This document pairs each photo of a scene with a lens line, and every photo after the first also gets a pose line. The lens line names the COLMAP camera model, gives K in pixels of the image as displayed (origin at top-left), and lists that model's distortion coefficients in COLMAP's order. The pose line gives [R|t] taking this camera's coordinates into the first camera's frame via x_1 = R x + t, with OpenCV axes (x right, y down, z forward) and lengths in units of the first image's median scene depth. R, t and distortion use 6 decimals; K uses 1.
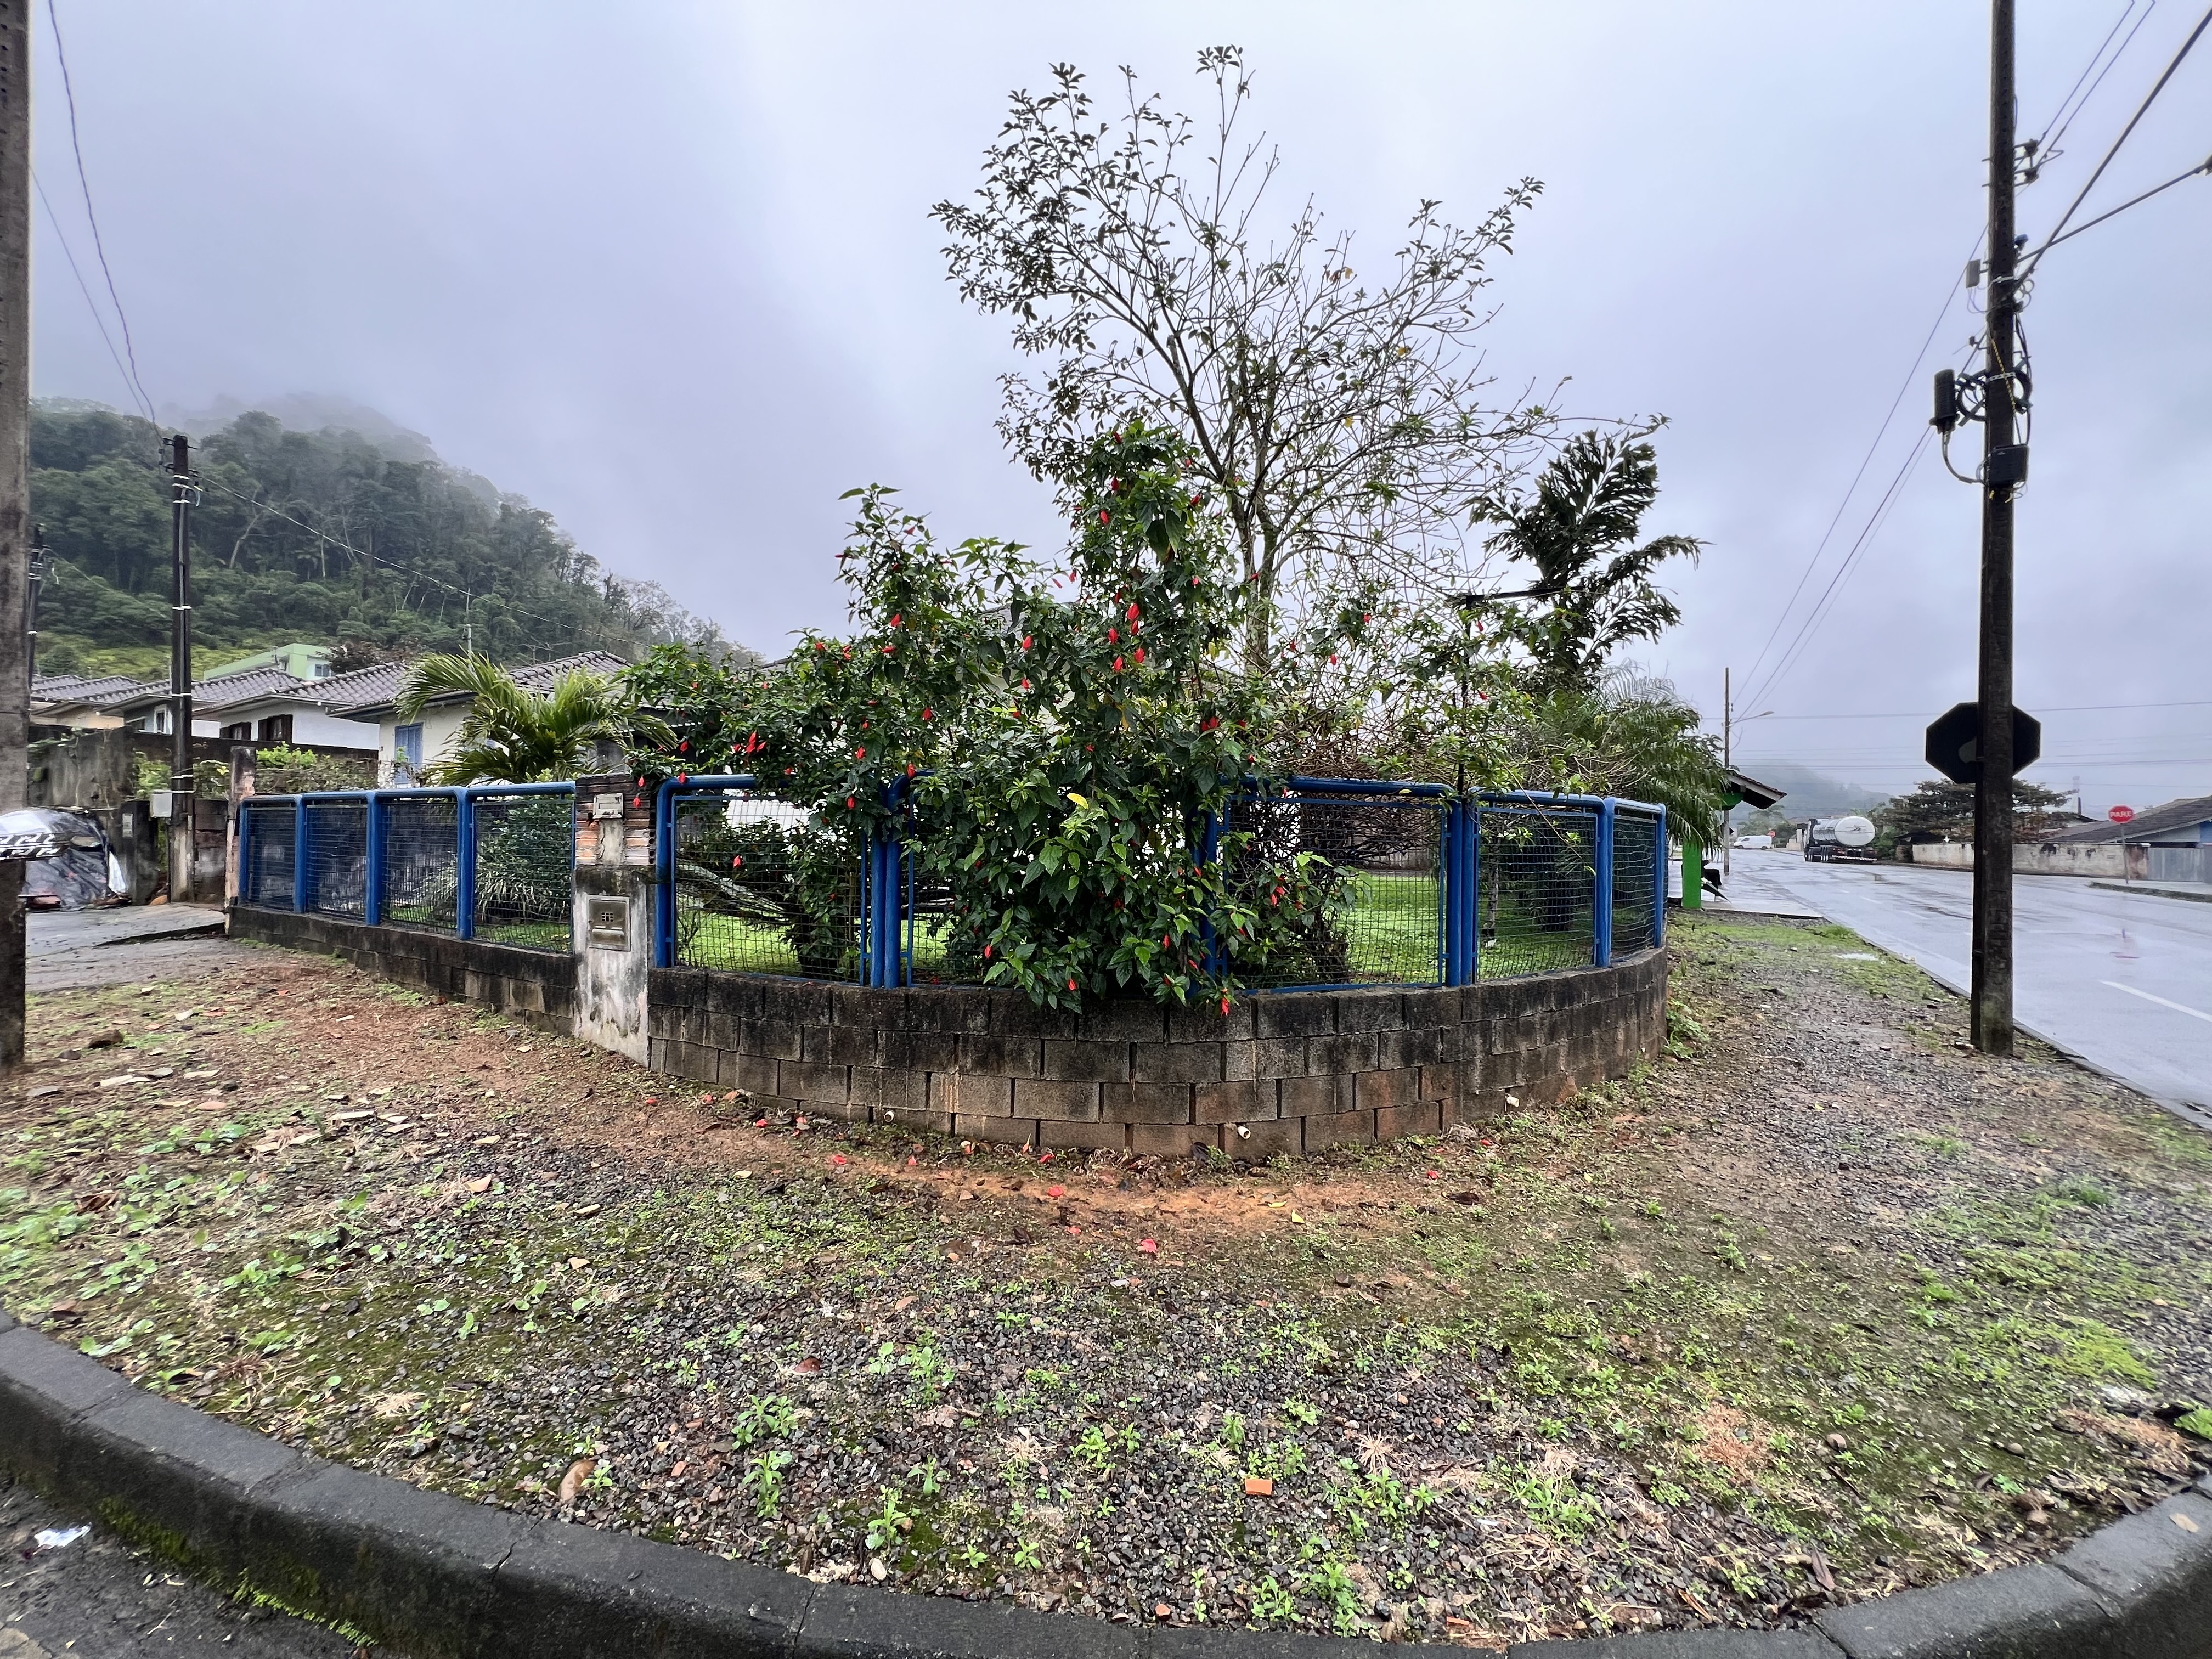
lens RADIAL K [[886.4, 0, 1104.5], [0, 886.4, 828.6], [0, 0, 1]] dist [-0.001407, -0.000405]
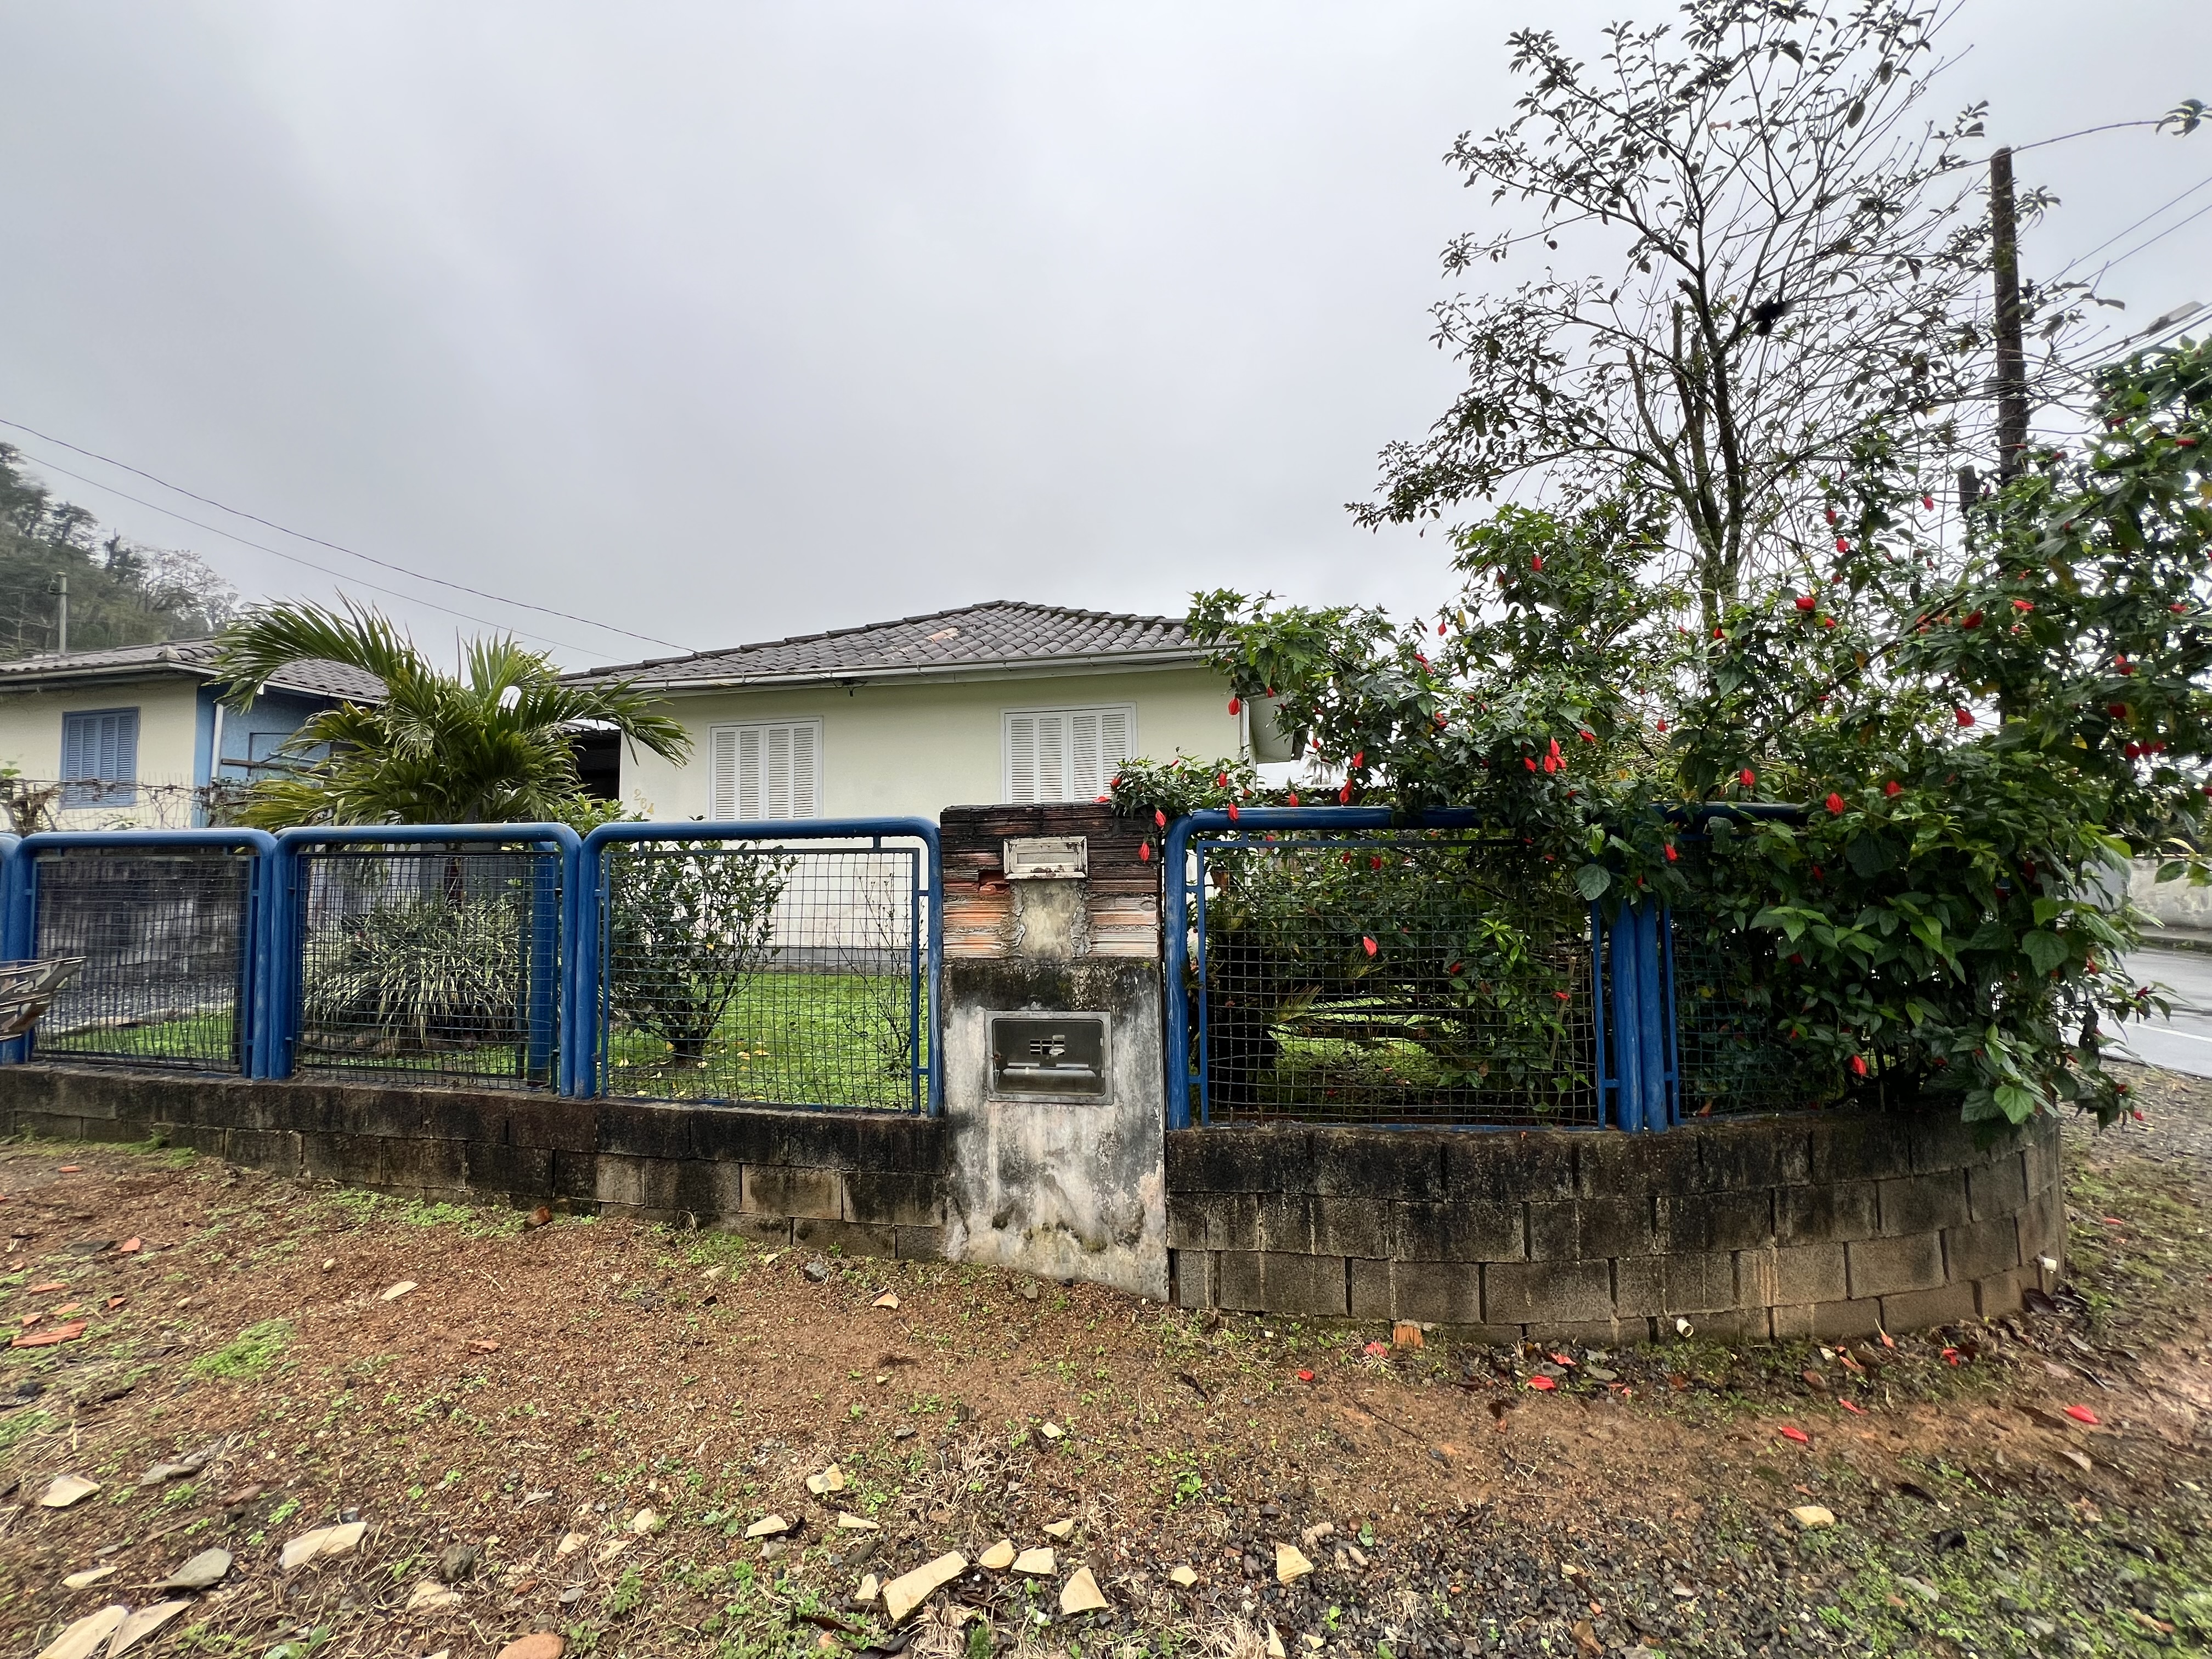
lens RADIAL K [[886.4, 0, 1106.6], [0, 886.4, 826.8], [0, 0, 1]] dist [-0.001407, -0.000405]
pose [[0.940066, -0.002617, 0.340983, -0.733880], [0.015296, 0.999288, -0.034500, -0.025456], [-0.340650, 0.037648, 0.939436, 0.436357]]
